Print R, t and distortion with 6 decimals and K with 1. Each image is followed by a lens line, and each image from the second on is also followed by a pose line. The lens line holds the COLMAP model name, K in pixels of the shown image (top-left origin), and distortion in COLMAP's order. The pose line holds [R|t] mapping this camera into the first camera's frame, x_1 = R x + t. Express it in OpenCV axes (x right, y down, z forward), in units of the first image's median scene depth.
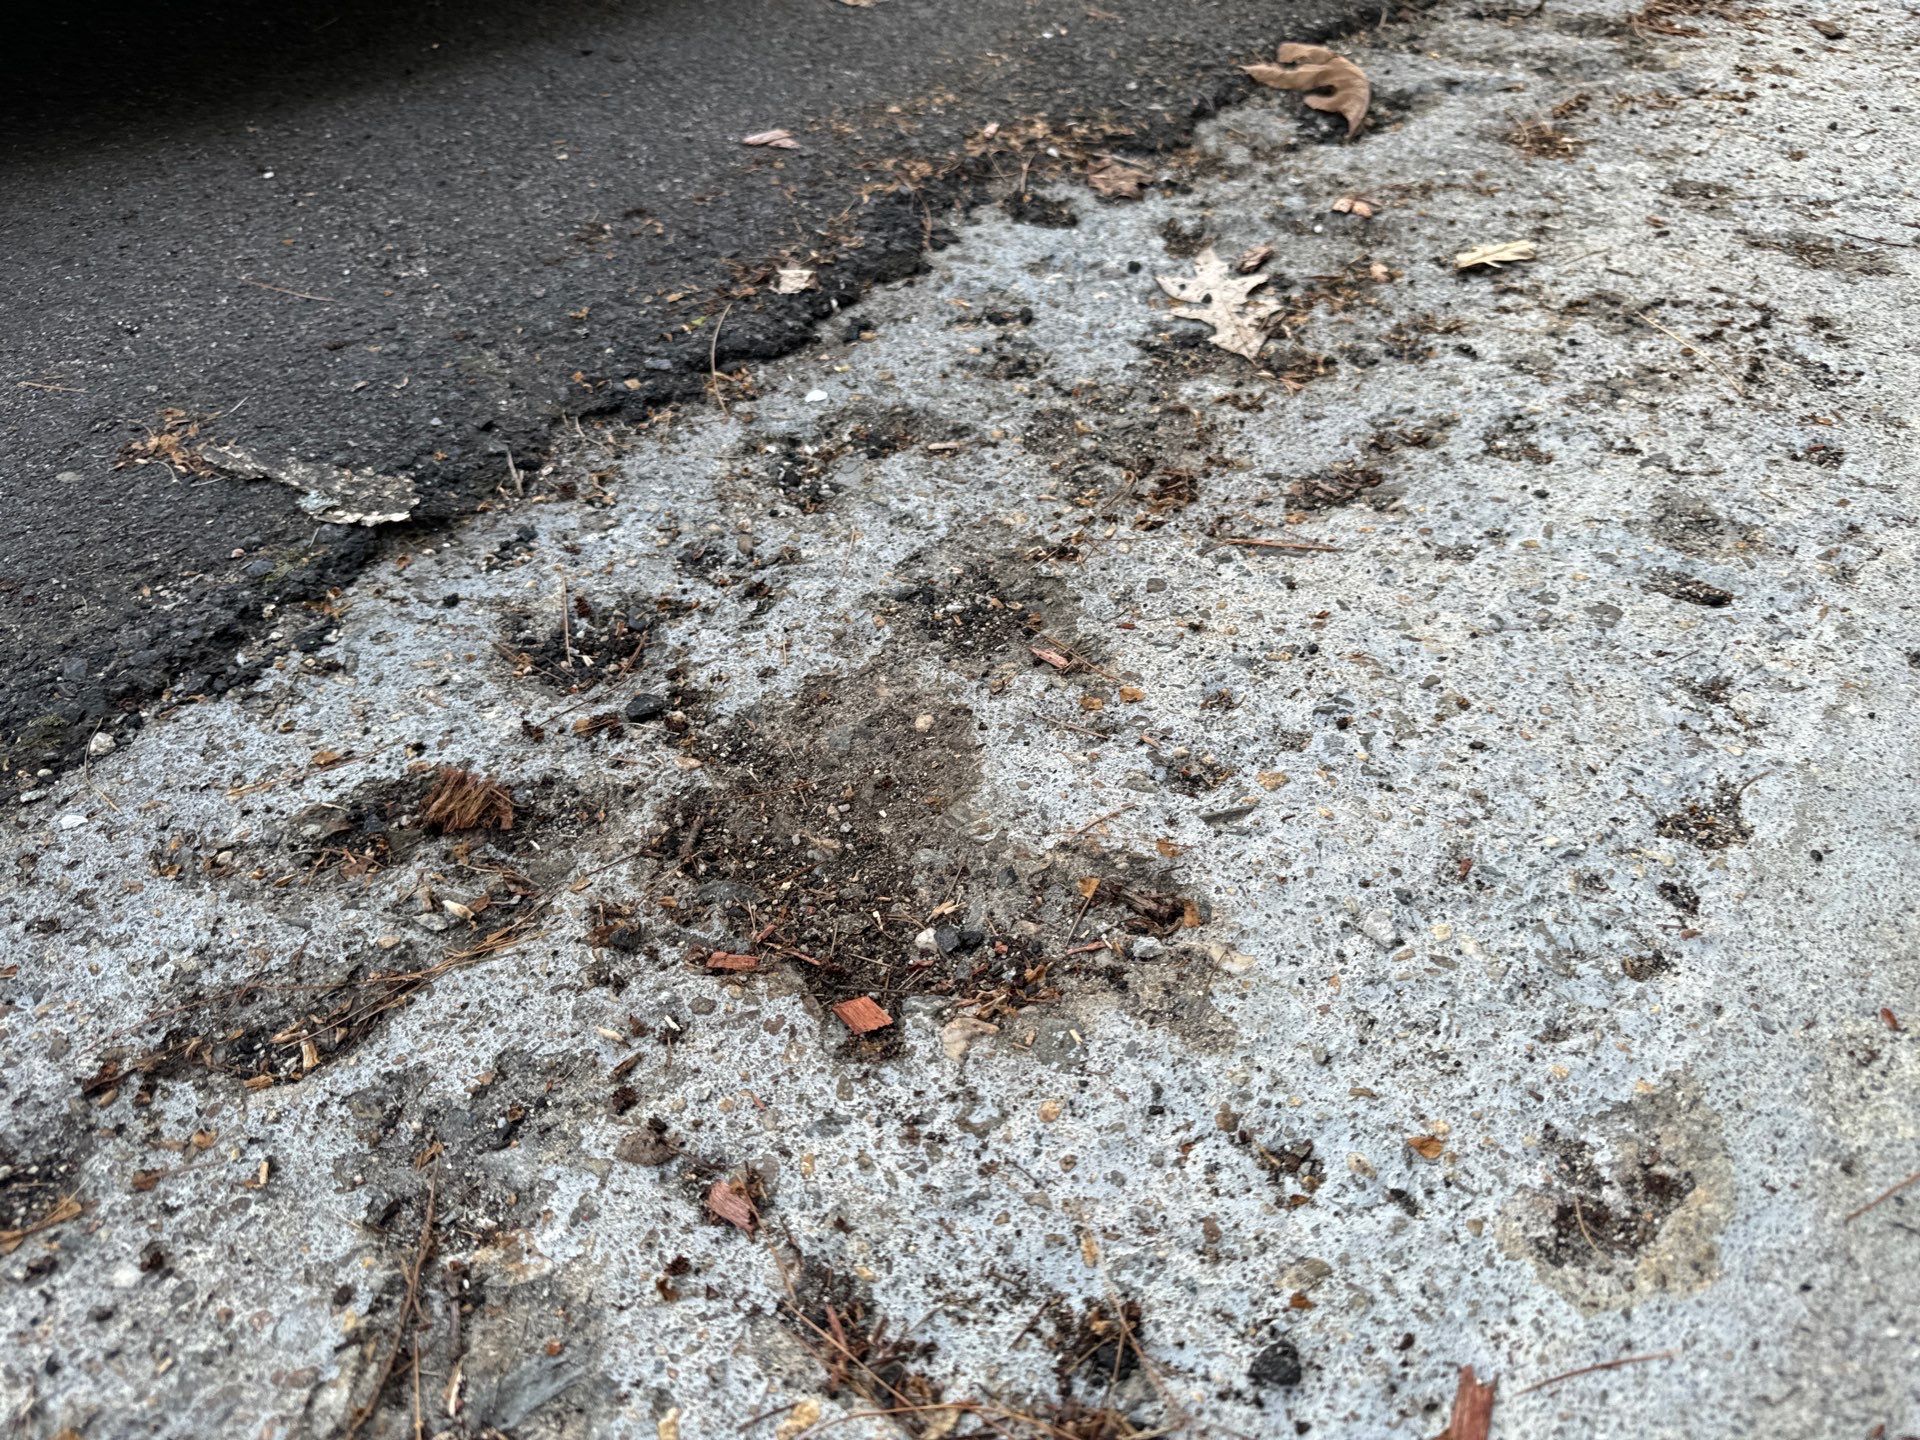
lens RADIAL K [[1380.5, 0, 968.7], [0, 1380.5, 718.2], [0, 0, 1]] dist [-0.003182, -0.006550]
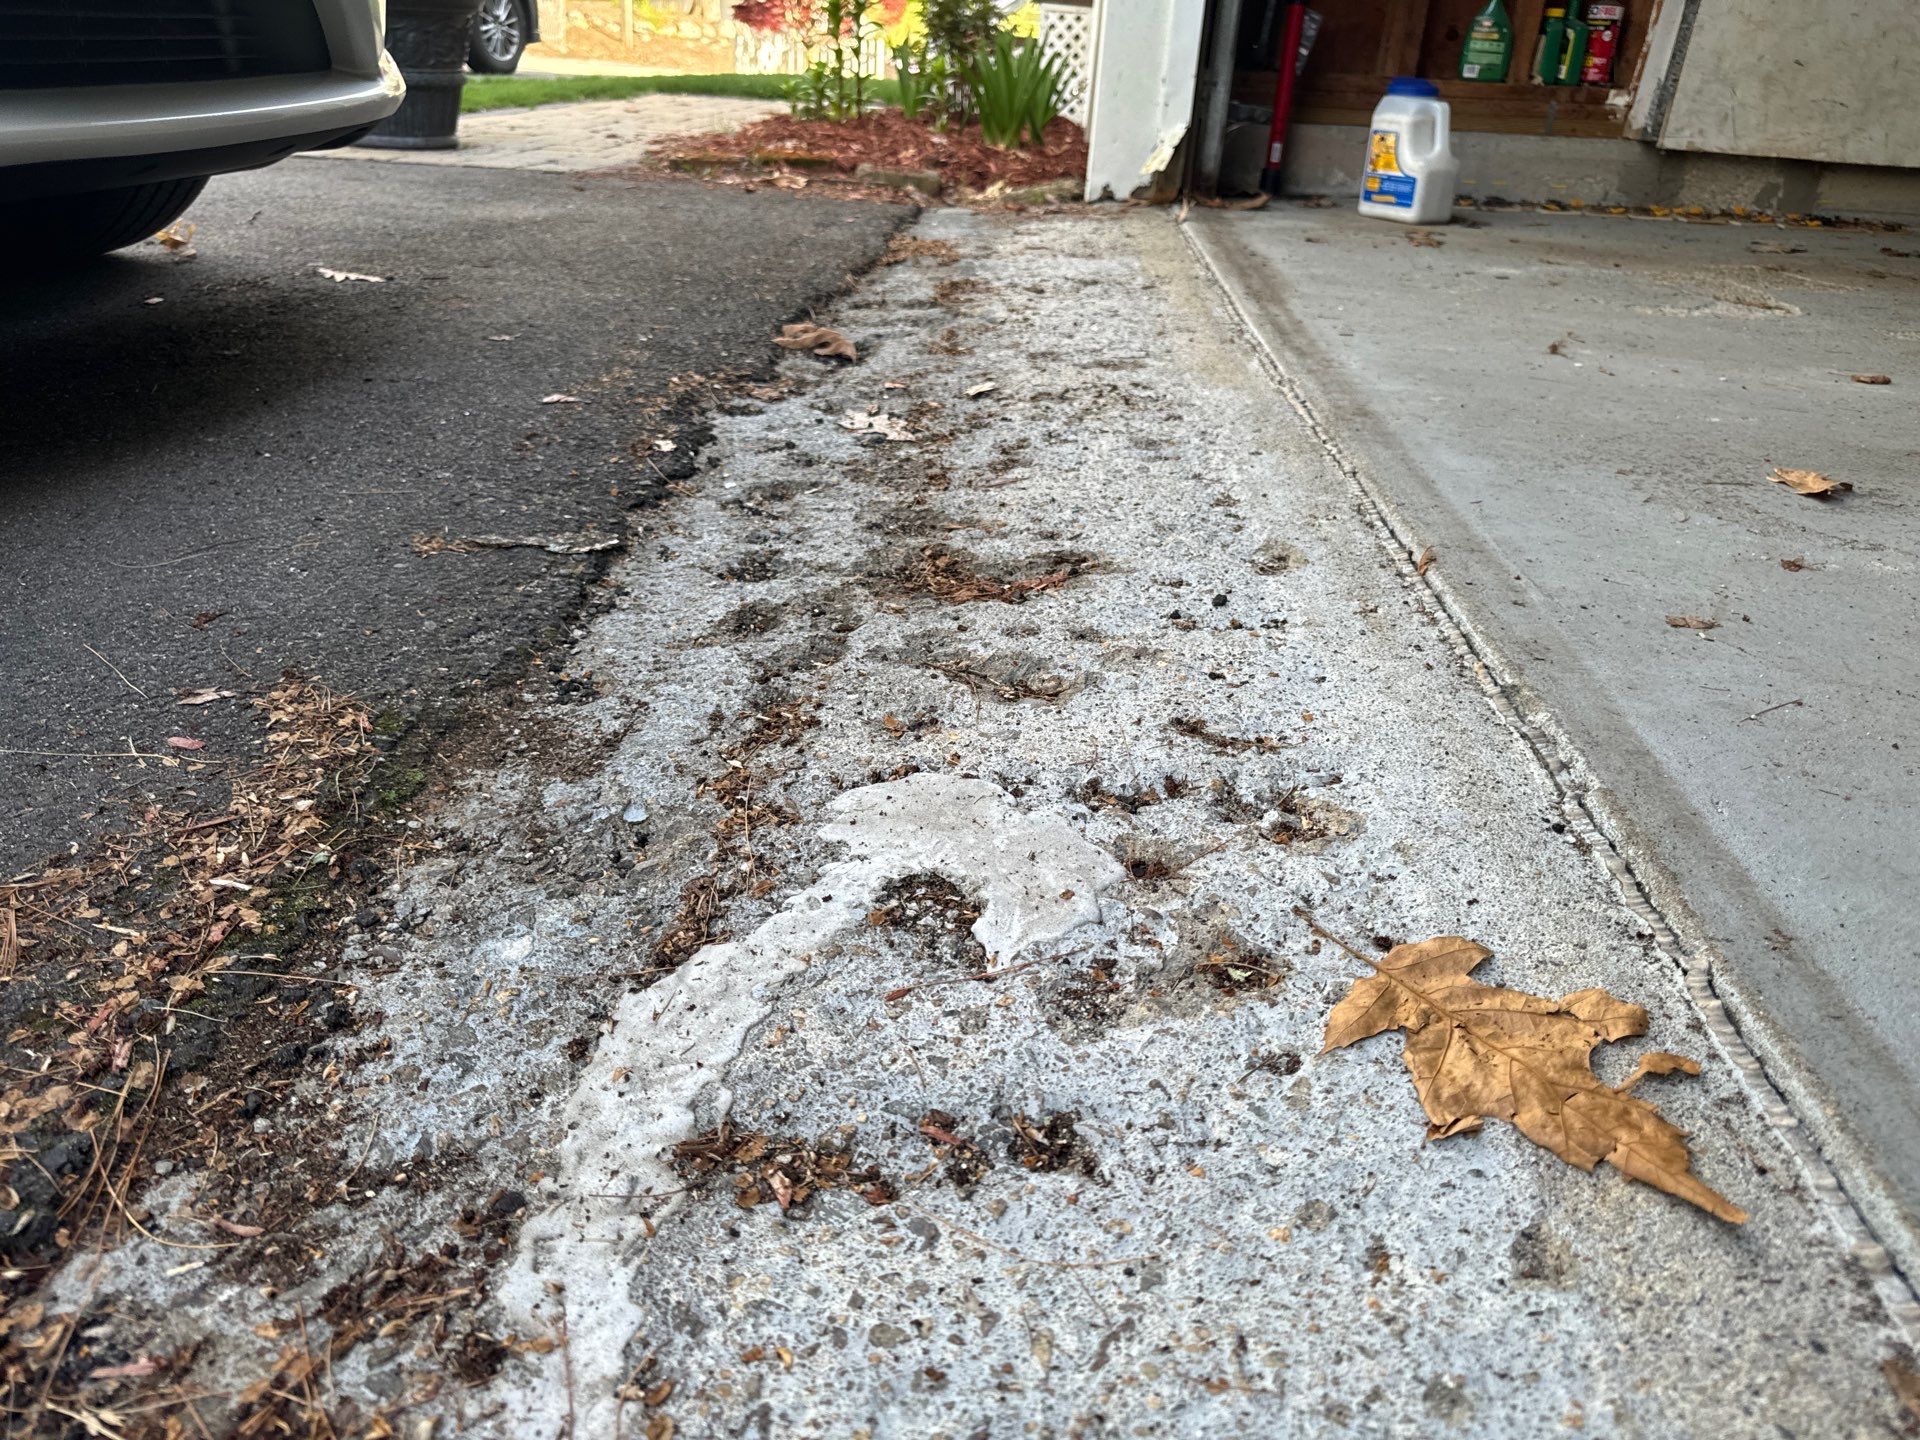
lens RADIAL K [[1365.4, 0, 964.1], [0, 1365.4, 723.8], [0, 0, 1]] dist [0.012162, -0.018947]
pose [[0.835441, -0.252018, 0.488391, -0.861287], [0.363231, 0.920101, -0.146554, 0.458349], [-0.412435, 0.299835, 0.860230, -0.619127]]
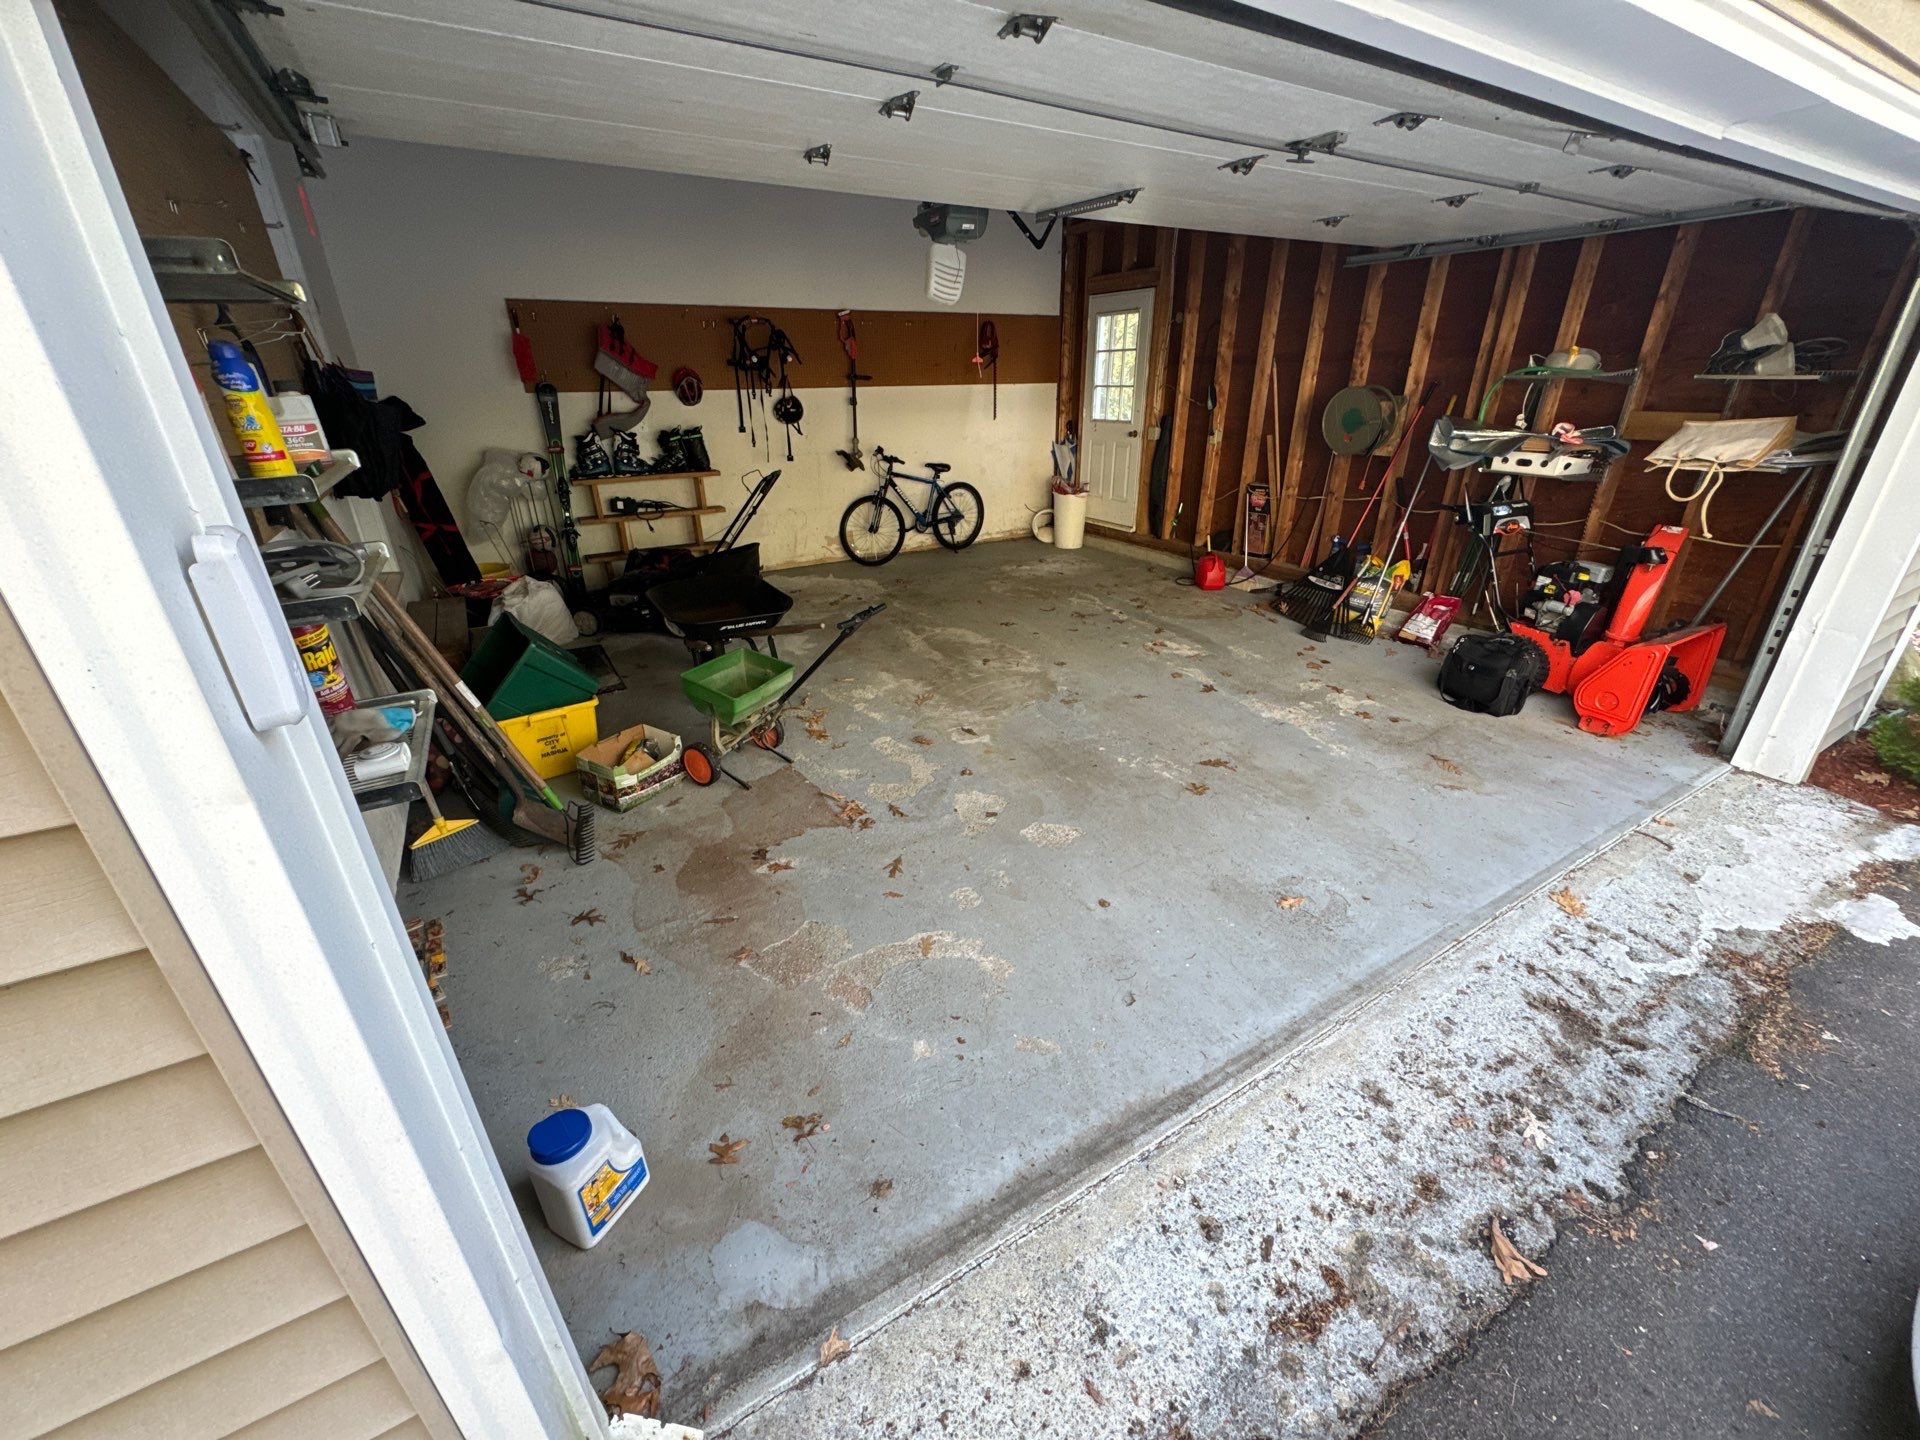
lens RADIAL K [[763.4, 0, 961.4], [0, 763.4, 727.3], [0, 0, 1]] dist [-0.010779, -0.000108]
pose [[-0.926595, -0.197084, 0.320280, 1.602882], [0.224355, 0.393794, 0.891398, -3.972691], [-0.301804, 0.897822, -0.320671, 1.397194]]
